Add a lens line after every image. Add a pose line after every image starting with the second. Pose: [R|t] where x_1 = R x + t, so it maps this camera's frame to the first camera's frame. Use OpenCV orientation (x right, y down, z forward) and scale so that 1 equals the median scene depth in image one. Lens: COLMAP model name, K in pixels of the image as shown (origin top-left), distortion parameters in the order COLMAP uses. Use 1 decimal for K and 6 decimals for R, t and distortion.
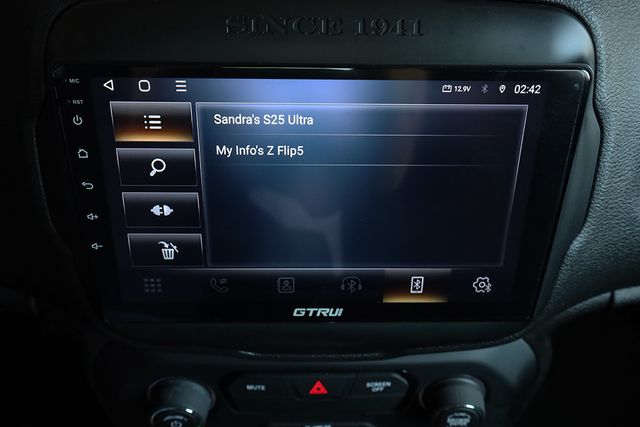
lens RADIAL K [[613.4, 0, 320.0], [0, 613.4, 213.5], [0, 0, 1]] dist [0.003910, -0.008575]
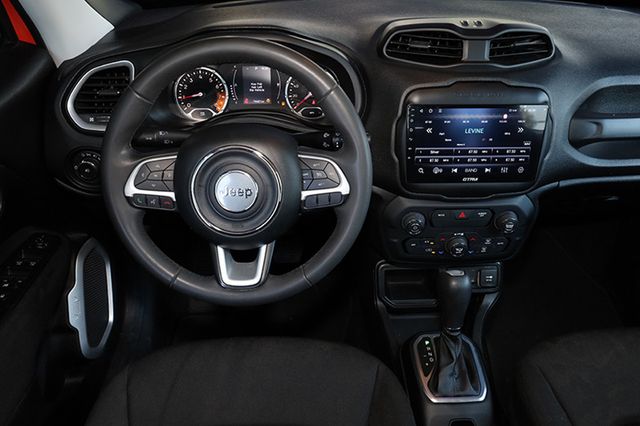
lens RADIAL K [[499.5, 0, 318.8], [0, 499.5, 208.0], [0, 0, 1]] dist [0.003365, 0.000448]
pose [[0.999845, -0.015831, 0.007683, -0.848055], [0.016610, 0.993241, -0.114878, 0.612424], [-0.005812, 0.114988, 0.993350, -1.667077]]
